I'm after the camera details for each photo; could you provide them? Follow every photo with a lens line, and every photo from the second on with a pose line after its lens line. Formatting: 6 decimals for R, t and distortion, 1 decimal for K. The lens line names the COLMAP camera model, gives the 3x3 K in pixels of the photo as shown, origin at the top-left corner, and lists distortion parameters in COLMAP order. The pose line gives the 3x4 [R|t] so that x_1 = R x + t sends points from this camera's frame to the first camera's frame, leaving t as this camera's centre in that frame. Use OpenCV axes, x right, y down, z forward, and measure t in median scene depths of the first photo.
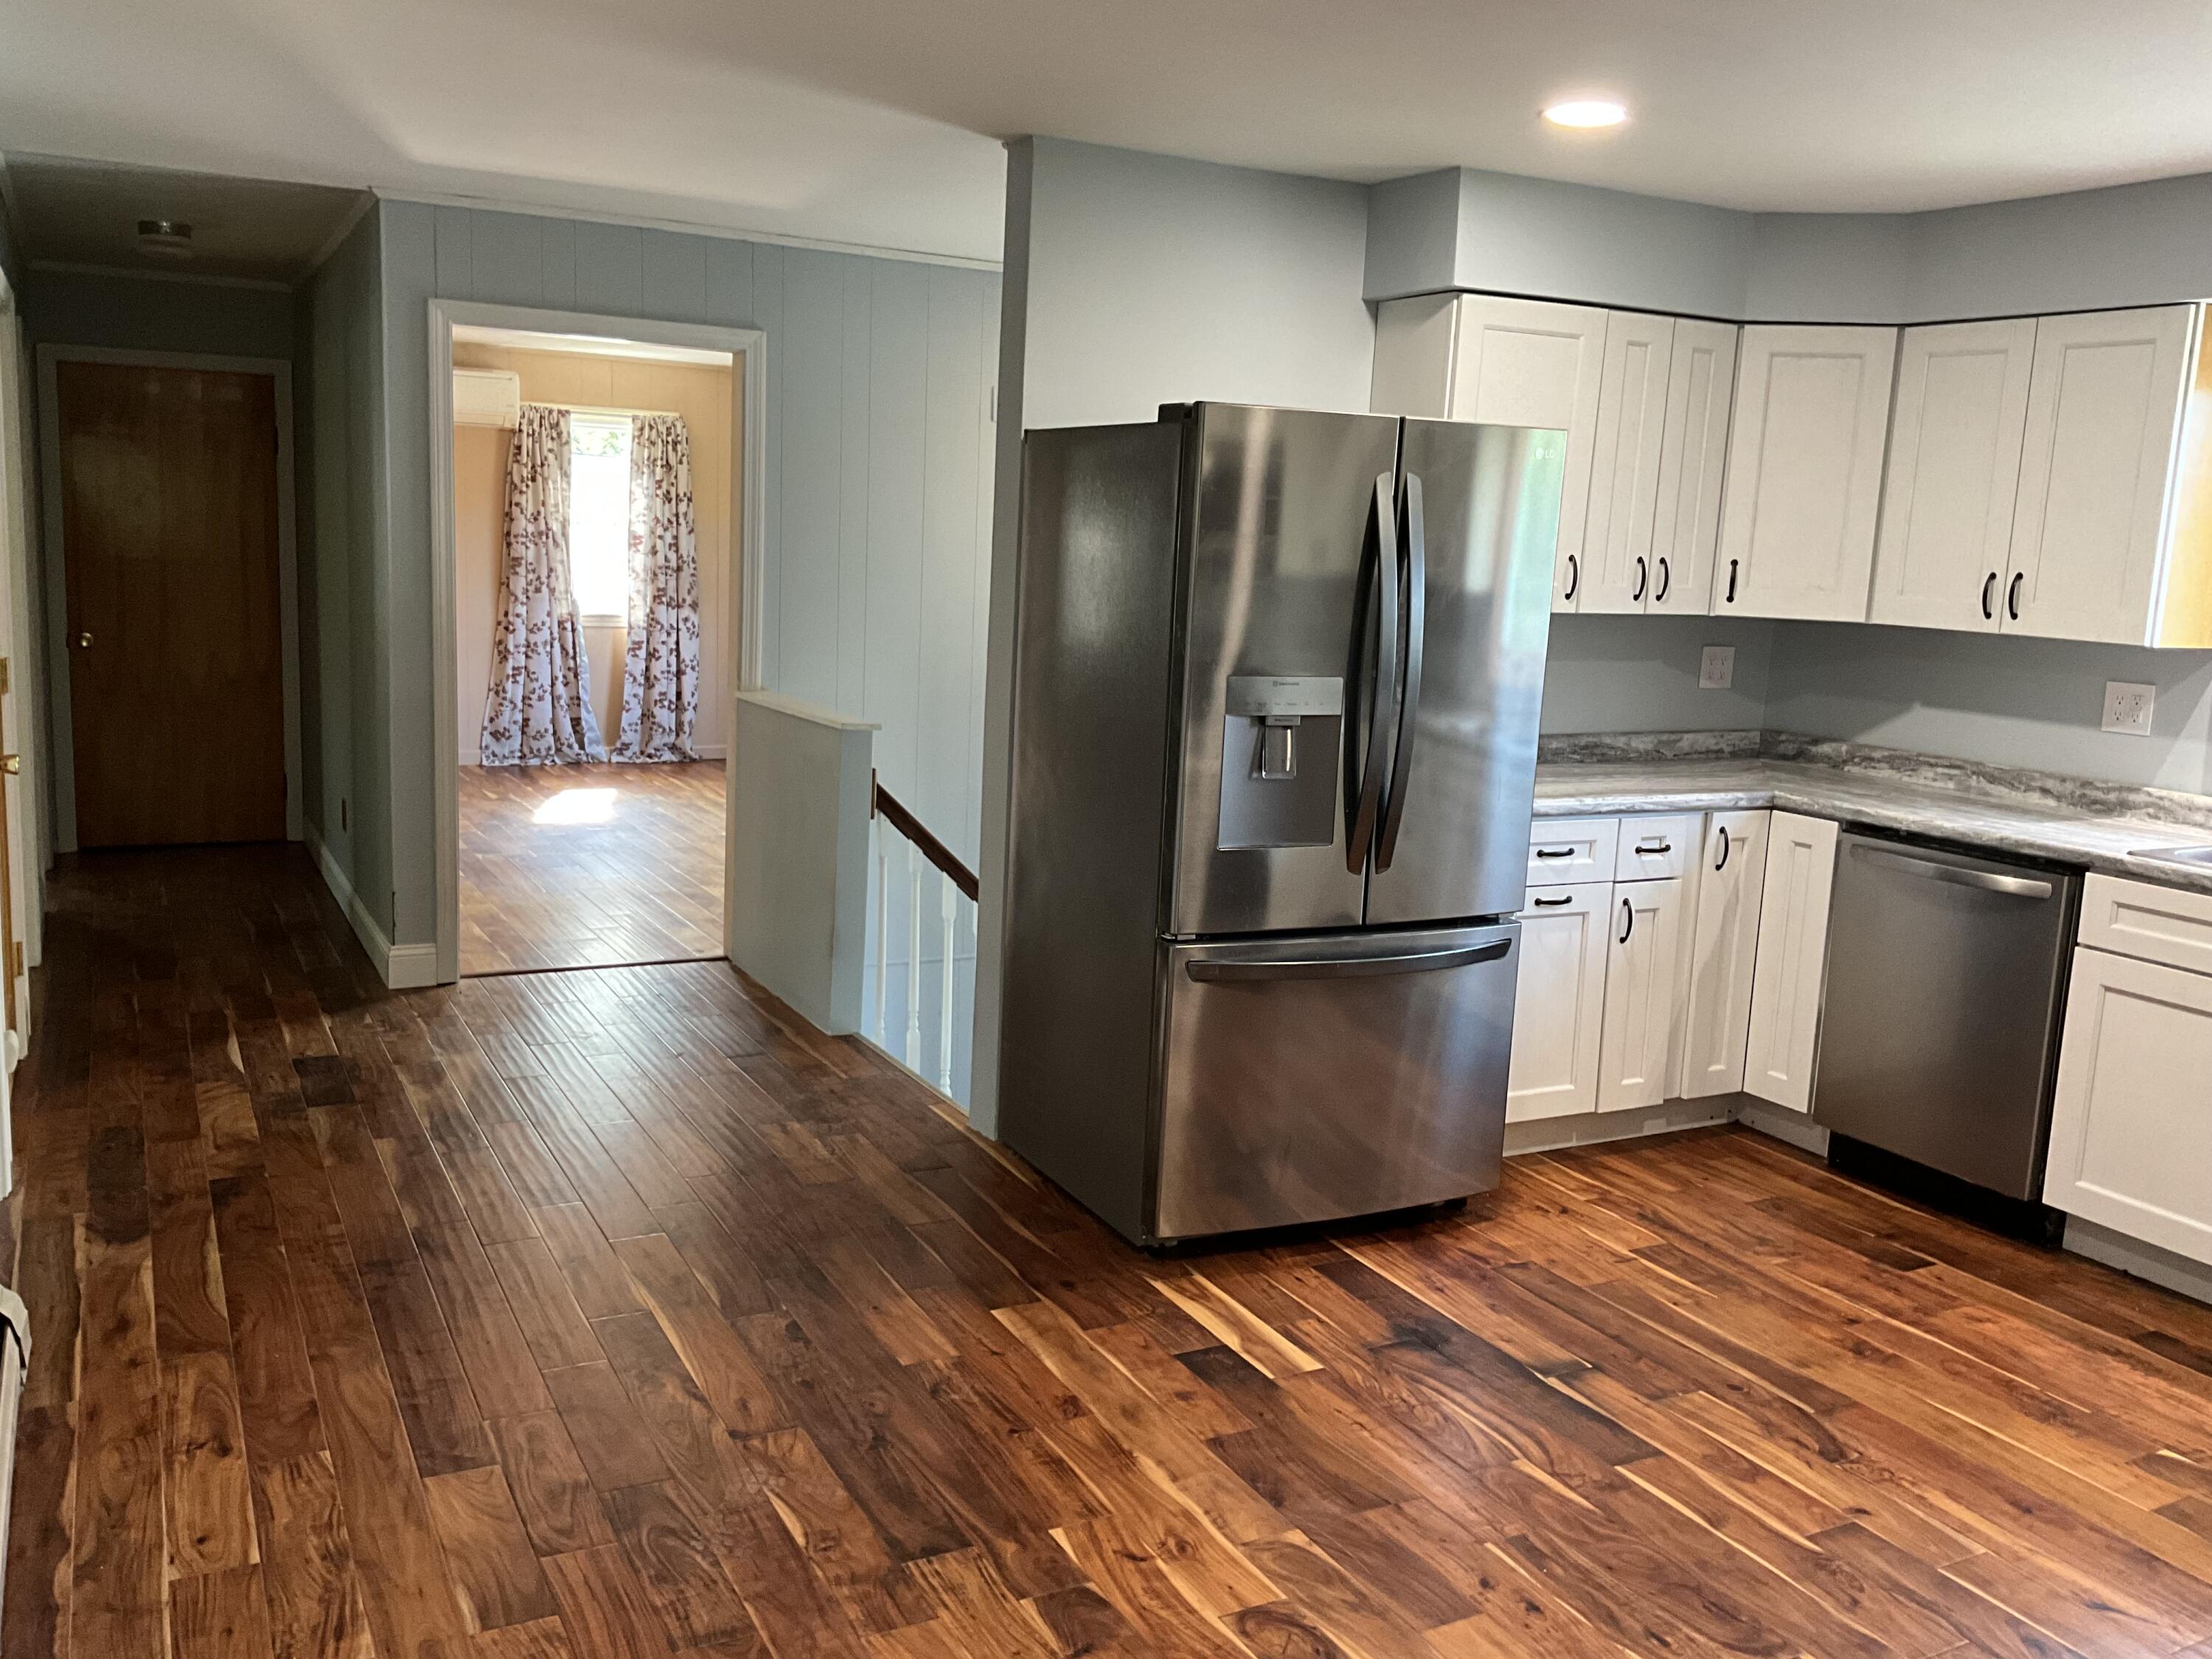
lens RADIAL K [[1845.9, 0, 1094.5], [0, 1845.9, 824.7], [0, 0, 1]] dist [0.114563, -0.208761]
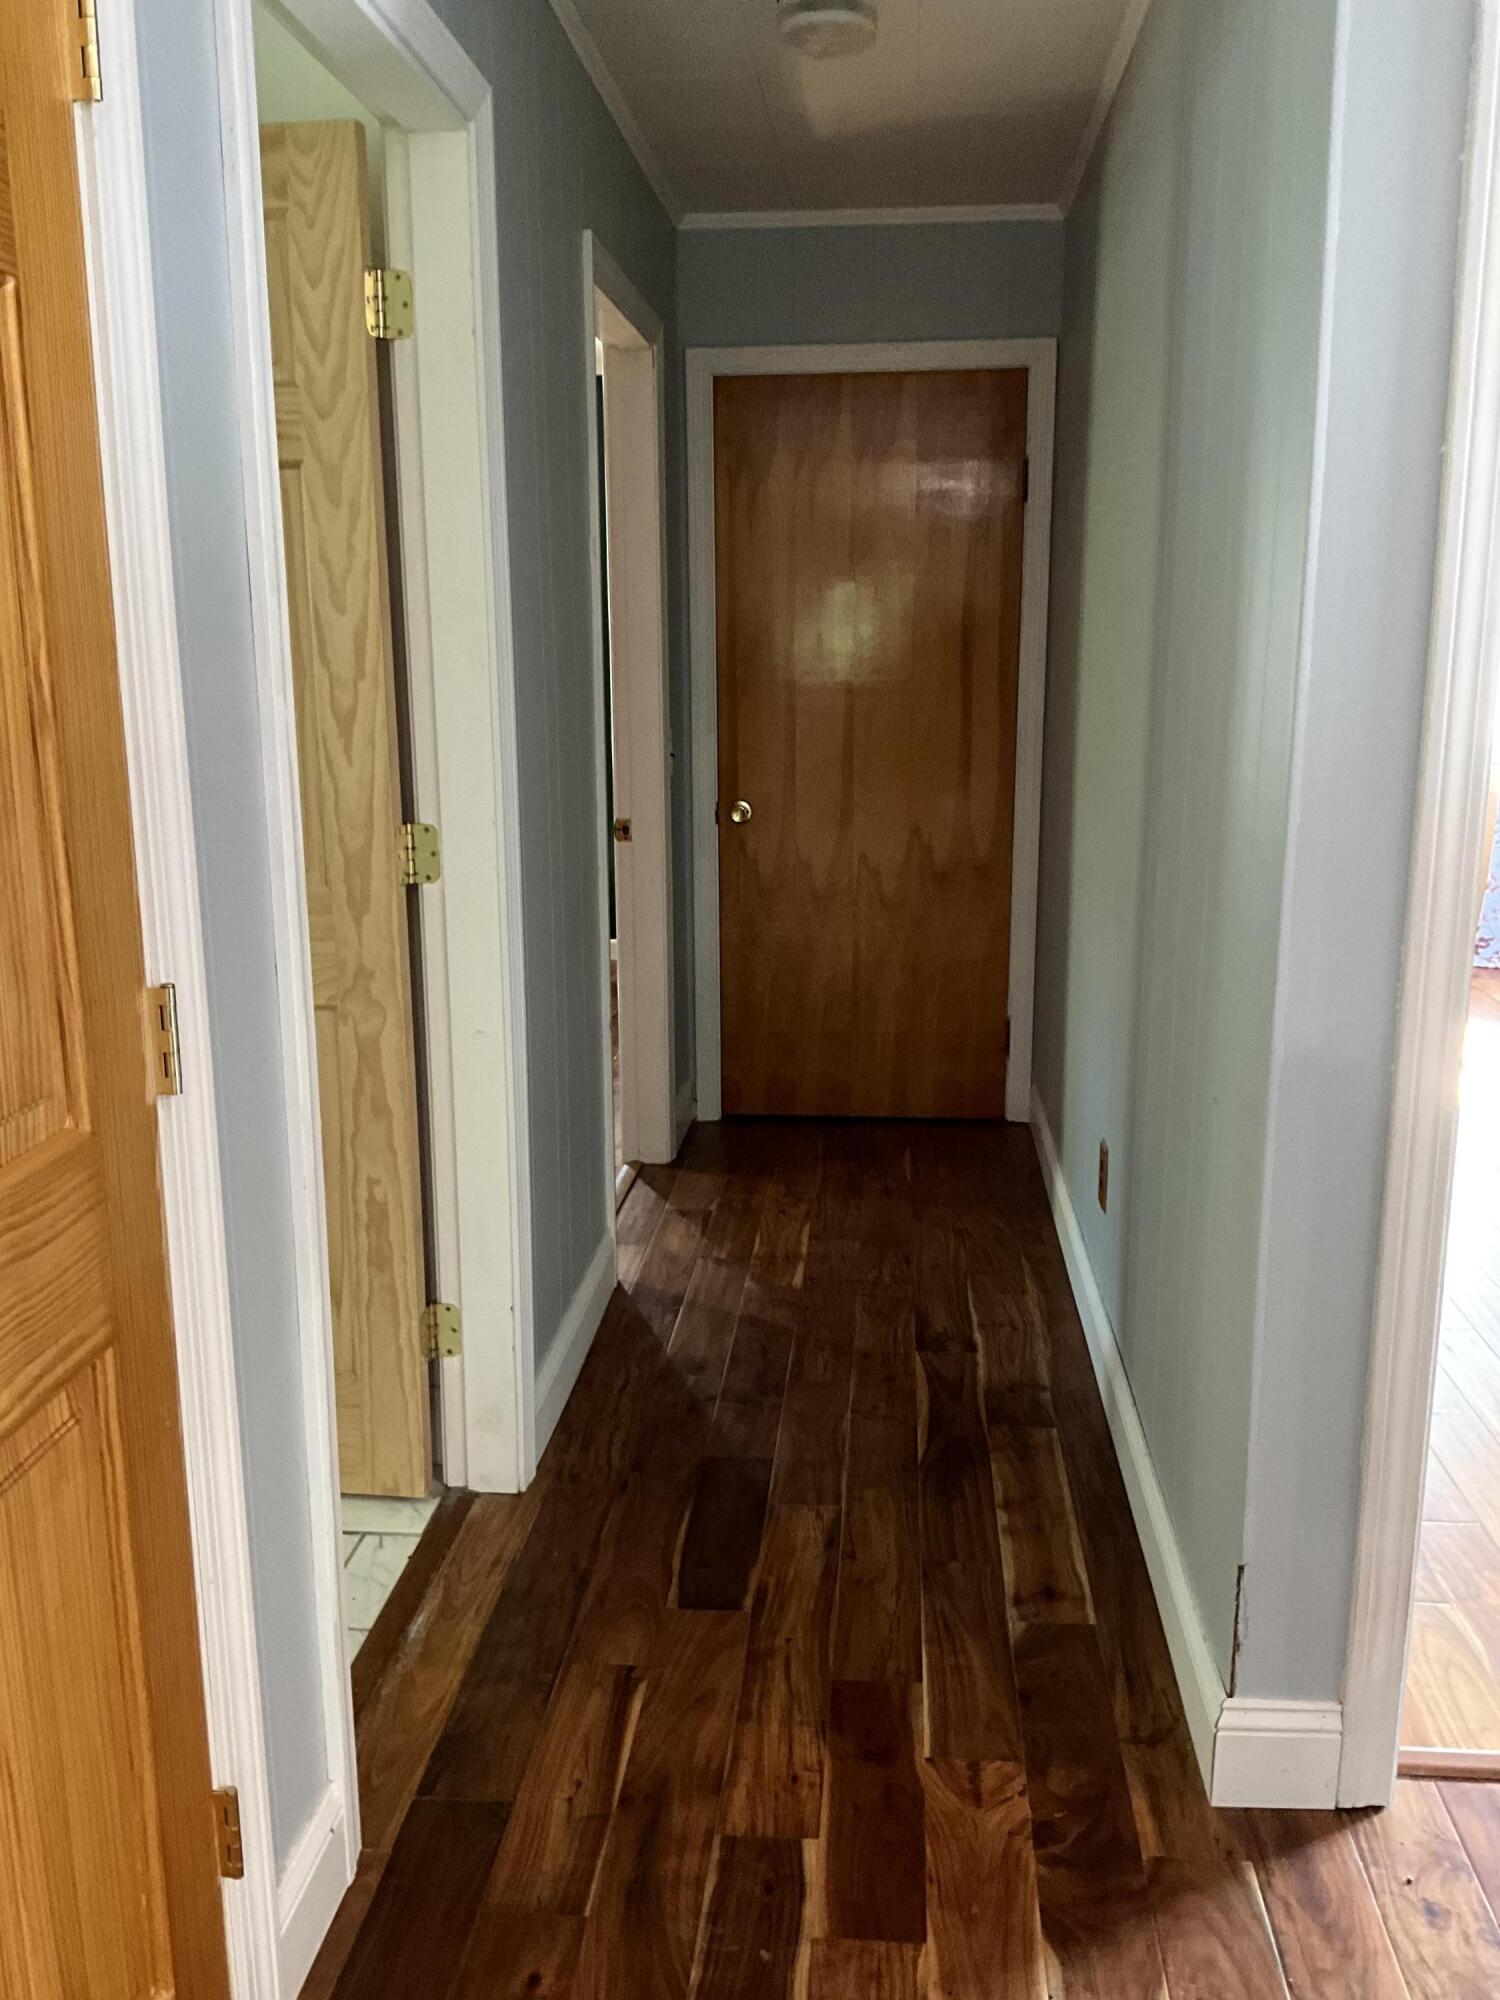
lens RADIAL K [[1669.0, 0, 748.5], [0, 1669.0, 989.2], [0, 0, 1]] dist [0.114563, -0.208761]
pose [[0.839777, 0.062710, -0.539298, -0.279576], [-0.043041, 0.997870, 0.049013, -0.084831], [0.541223, -0.017948, 0.840687, 0.660958]]
